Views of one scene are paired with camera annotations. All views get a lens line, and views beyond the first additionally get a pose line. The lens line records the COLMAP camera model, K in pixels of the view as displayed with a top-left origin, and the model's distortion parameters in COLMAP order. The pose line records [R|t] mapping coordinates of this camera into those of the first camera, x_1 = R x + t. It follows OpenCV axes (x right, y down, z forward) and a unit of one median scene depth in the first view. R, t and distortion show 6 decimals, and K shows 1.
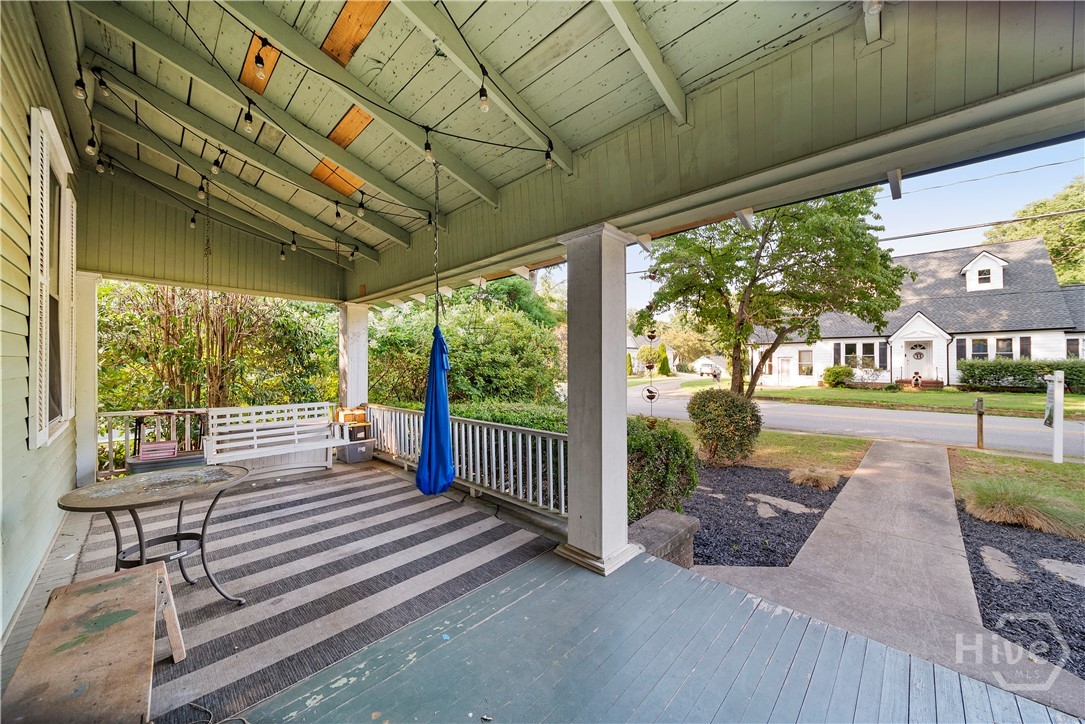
lens RADIAL K [[383.5, 0, 539.5], [0, 383.5, 373.8], [0, 0, 1]] dist [0.008089, -0.001868]
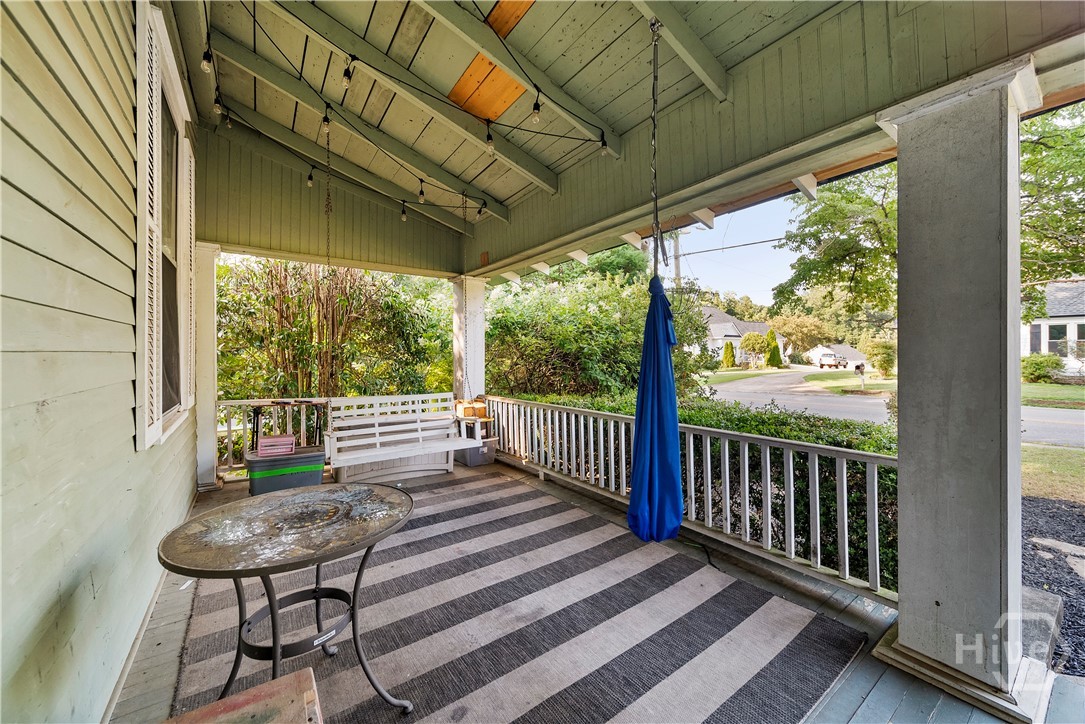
lens RADIAL K [[402.5, 0, 543.0], [0, 402.5, 368.7], [0, 0, 1]] dist [0.005951, -0.000182]
pose [[0.984533, 0.002713, -0.175179, -0.210120], [-0.001549, 0.999976, 0.006782, 0.015929], [0.175193, -0.006406, 0.984513, 0.187602]]
